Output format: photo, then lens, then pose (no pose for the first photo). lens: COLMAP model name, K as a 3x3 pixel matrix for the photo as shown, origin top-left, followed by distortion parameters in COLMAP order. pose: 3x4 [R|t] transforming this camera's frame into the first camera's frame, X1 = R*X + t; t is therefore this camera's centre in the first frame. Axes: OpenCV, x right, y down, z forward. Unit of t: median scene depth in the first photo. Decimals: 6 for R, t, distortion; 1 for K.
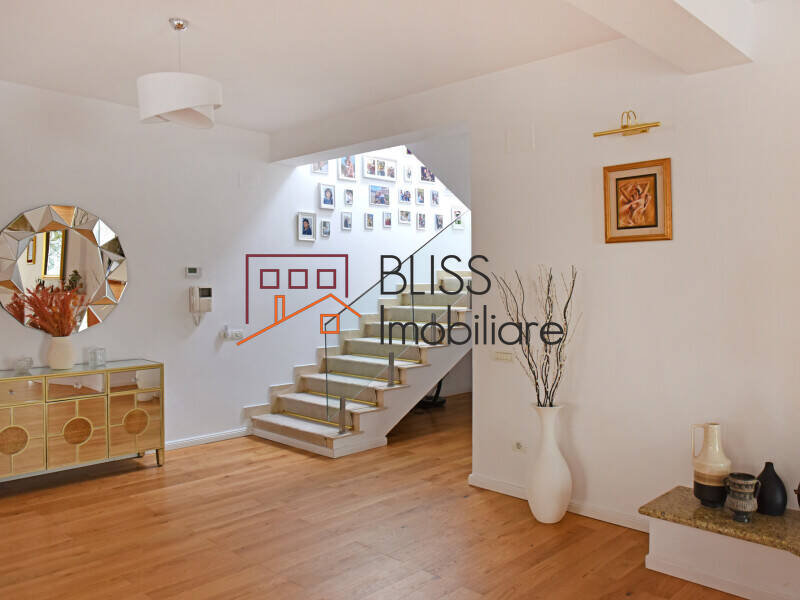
lens RADIAL K [[642.4, 0, 401.0], [0, 642.4, 299.9], [0, 0, 1]] dist [-0.029307, -0.001245]
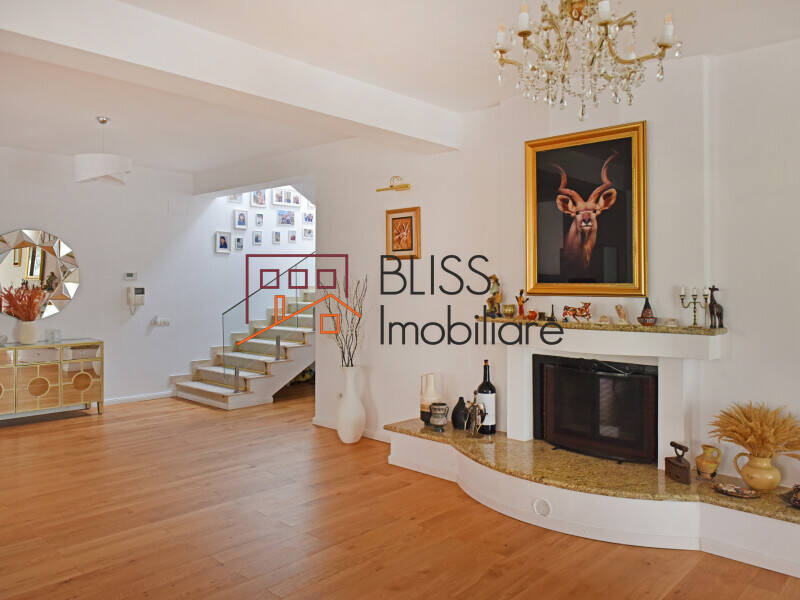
lens RADIAL K [[610.3, 0, 404.4], [0, 610.3, 286.0], [0, 0, 1]] dist [-0.027015, 0.020074]
pose [[0.999456, 0.004681, 0.032653, 0.228838], [-0.003975, 0.999757, -0.021665, 0.003682], [-0.032747, 0.021523, 0.999232, -0.336630]]
